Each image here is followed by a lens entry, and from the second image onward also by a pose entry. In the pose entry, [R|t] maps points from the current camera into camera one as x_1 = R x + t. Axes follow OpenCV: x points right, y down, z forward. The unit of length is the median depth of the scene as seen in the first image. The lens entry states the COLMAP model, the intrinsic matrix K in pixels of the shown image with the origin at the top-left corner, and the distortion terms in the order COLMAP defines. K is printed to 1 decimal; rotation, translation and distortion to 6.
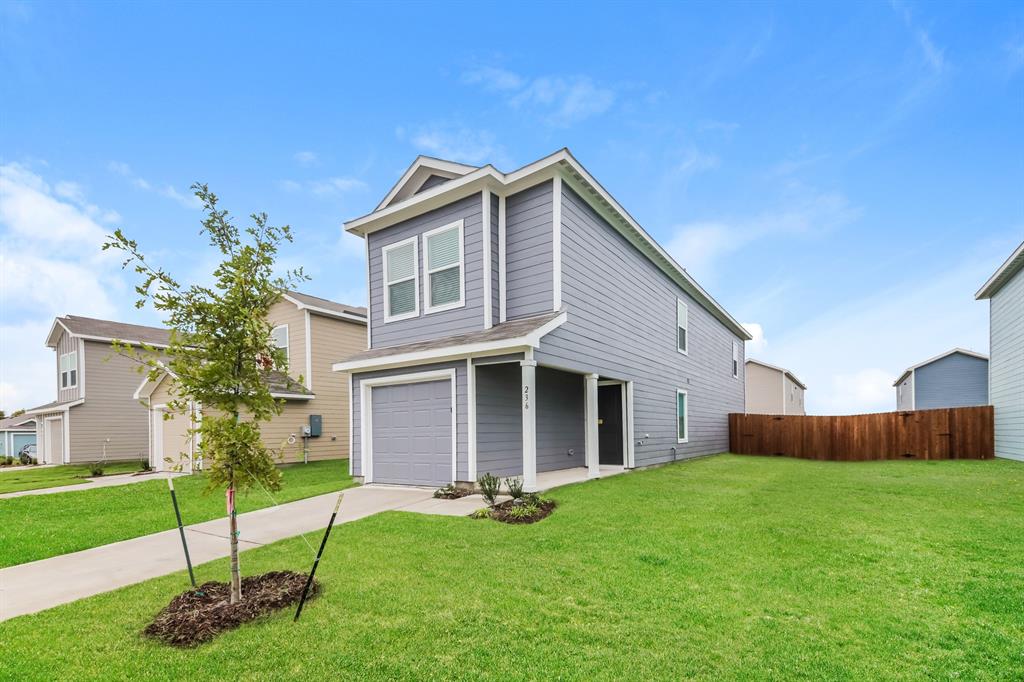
lens RADIAL K [[446.3, 0, 497.0], [0, 446.3, 331.8], [0, 0, 1]] dist [0.037737, -0.000152]
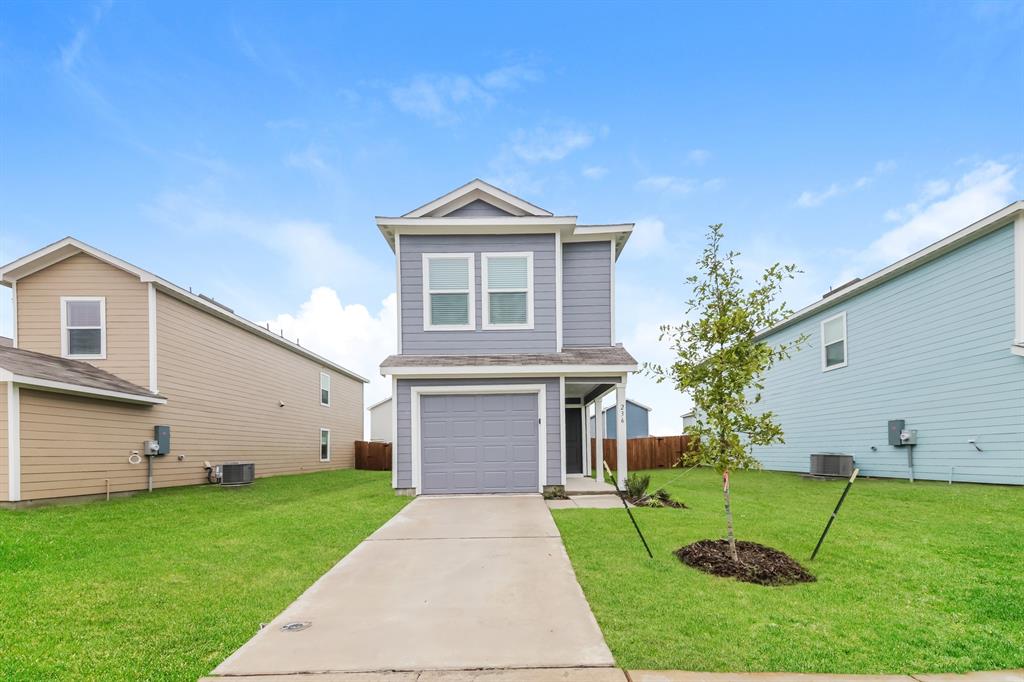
lens RADIAL K [[446.3, 0, 497.0], [0, 446.3, 331.8], [0, 0, 1]] dist [0.037737, -0.000152]
pose [[0.831276, 0.149960, 0.535249, -0.679807], [-0.120210, 0.988634, -0.090289, 0.056110], [-0.542706, 0.010712, 0.839855, 0.096788]]
